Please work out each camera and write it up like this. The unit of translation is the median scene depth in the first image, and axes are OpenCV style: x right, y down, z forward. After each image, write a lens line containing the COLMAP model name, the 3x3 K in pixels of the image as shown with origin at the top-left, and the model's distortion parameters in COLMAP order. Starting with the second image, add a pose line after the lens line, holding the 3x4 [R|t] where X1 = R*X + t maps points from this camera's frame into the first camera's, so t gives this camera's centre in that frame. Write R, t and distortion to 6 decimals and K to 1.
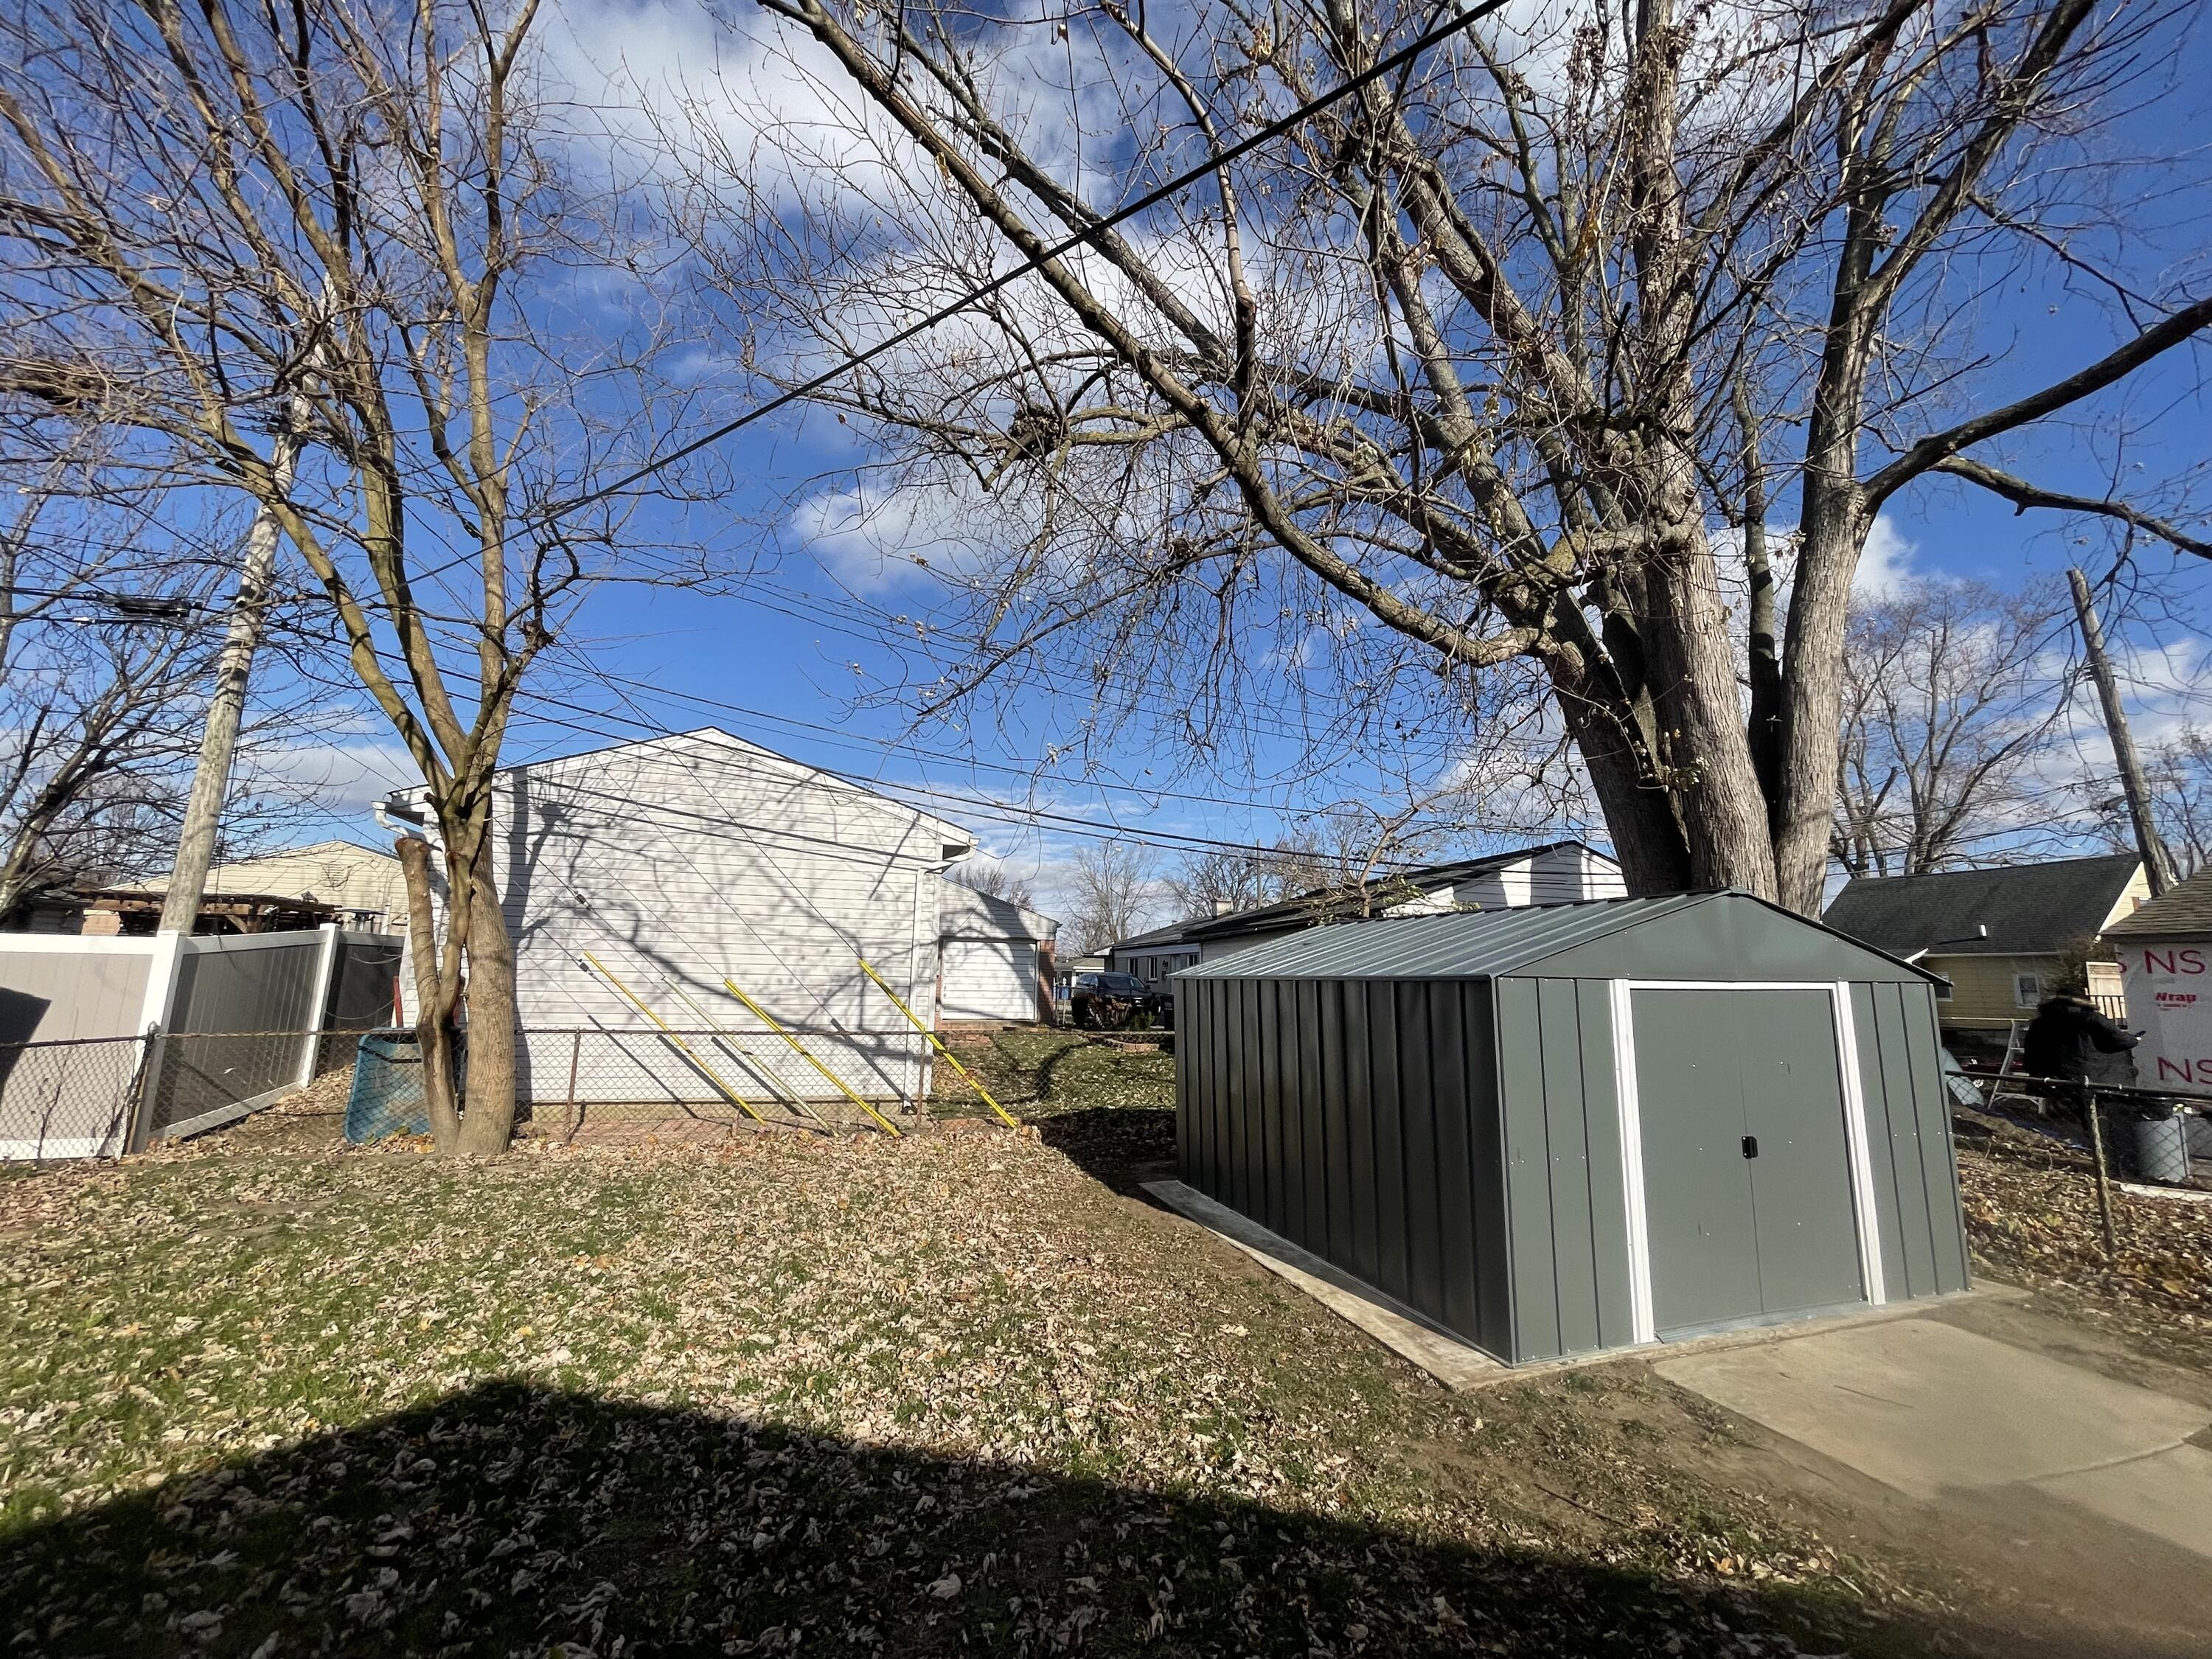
lens RADIAL K [[892.9, 0, 1107.2], [0, 892.9, 830.2], [0, 0, 1]] dist [-0.003072, 0.001098]
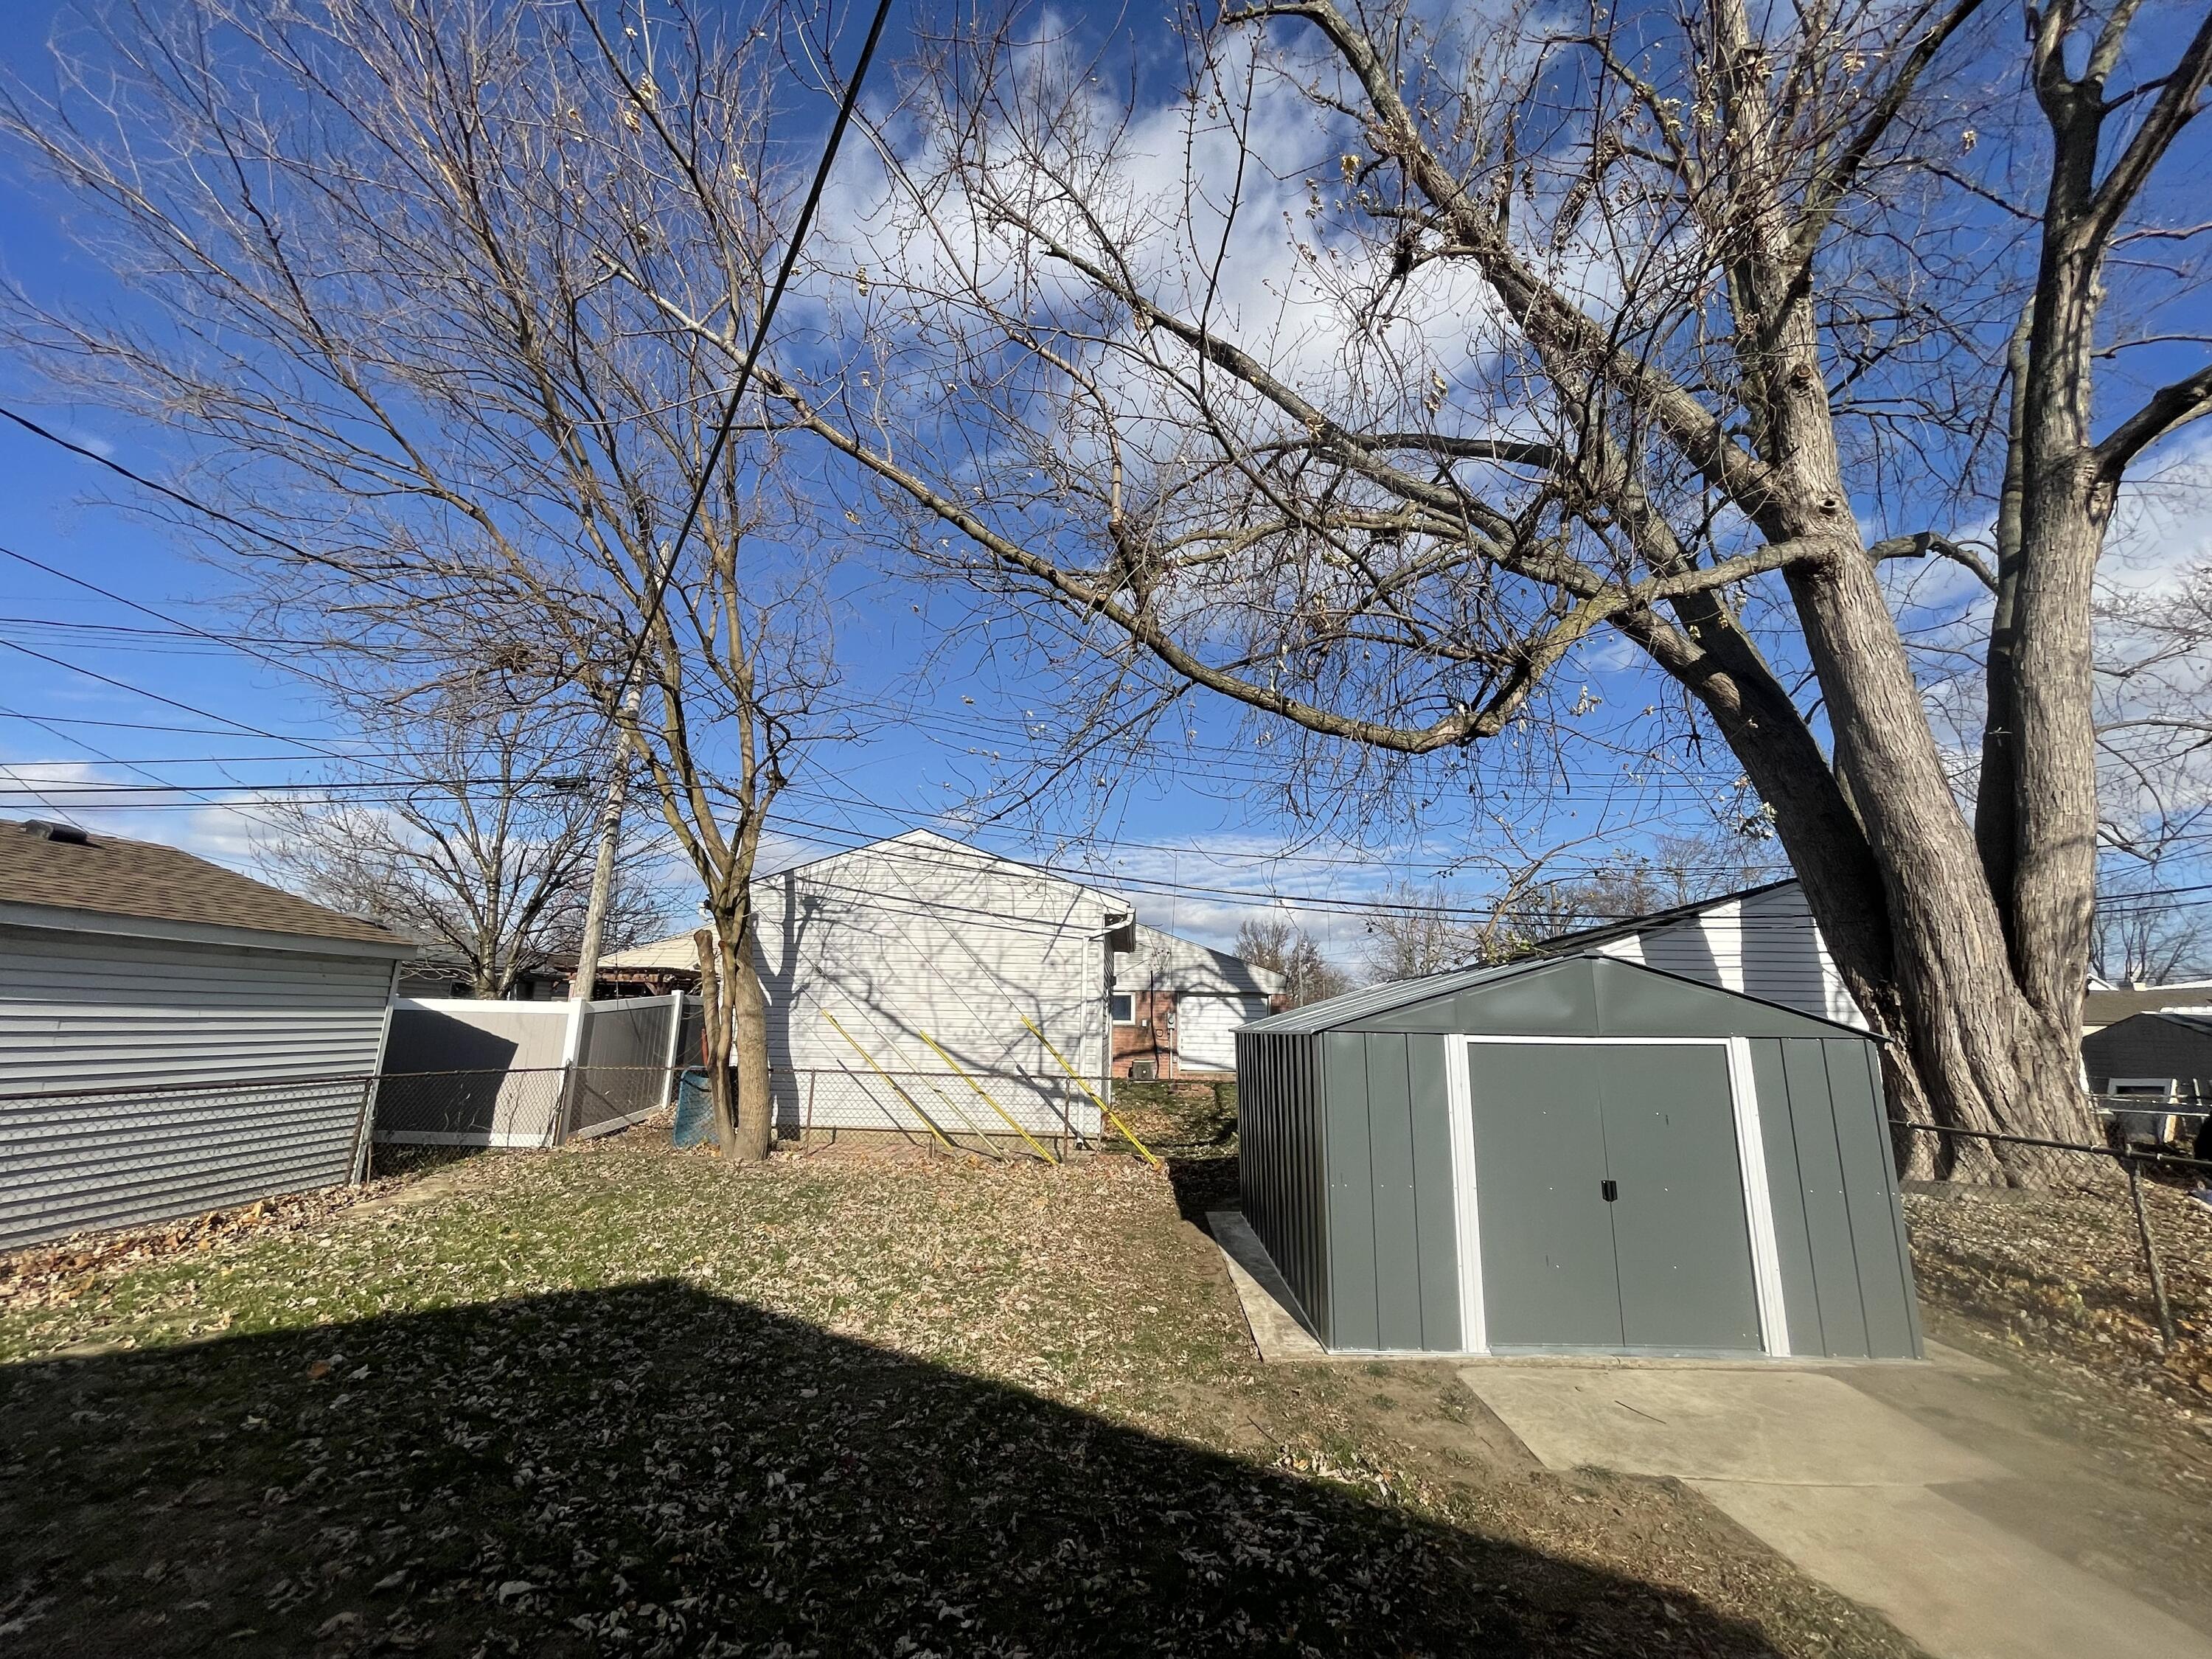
lens RADIAL K [[892.9, 0, 1107.4], [0, 892.9, 830.6], [0, 0, 1]] dist [-0.003072, 0.001098]
pose [[0.943318, -0.069456, -0.324540, 0.229109], [0.050973, 0.996575, -0.065122, -0.018649], [0.327952, 0.044888, 0.943627, -0.108502]]
